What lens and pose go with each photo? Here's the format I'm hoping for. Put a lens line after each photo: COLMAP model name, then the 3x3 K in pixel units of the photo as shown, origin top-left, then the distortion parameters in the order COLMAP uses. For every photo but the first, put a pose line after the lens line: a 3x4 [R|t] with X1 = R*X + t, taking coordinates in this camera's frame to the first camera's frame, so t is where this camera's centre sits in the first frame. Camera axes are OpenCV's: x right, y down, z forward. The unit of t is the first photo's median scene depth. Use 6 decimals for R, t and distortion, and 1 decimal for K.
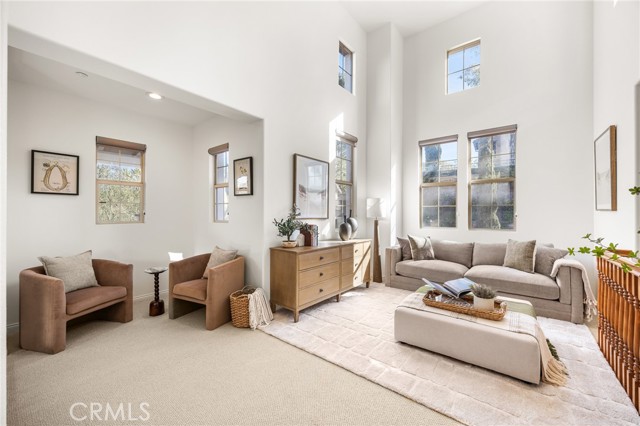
lens RADIAL K [[249.7, 0, 323.2], [0, 249.7, 212.3], [0, 0, 1]] dist [0.001197, 0.000082]
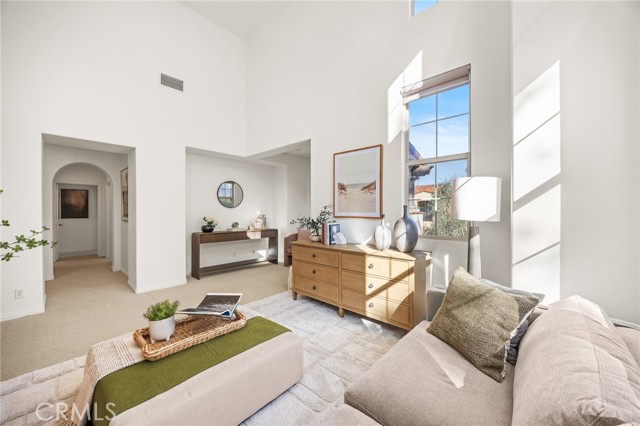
lens RADIAL K [[249.7, 0, 323.2], [0, 249.7, 212.3], [0, 0, 1]] dist [0.001197, 0.000082]
pose [[-0.077553, 0.001124, -0.996988, 1.012457], [0.002229, 0.999997, 0.000954, 0.006958], [0.996986, -0.002148, -0.077555, 1.132052]]
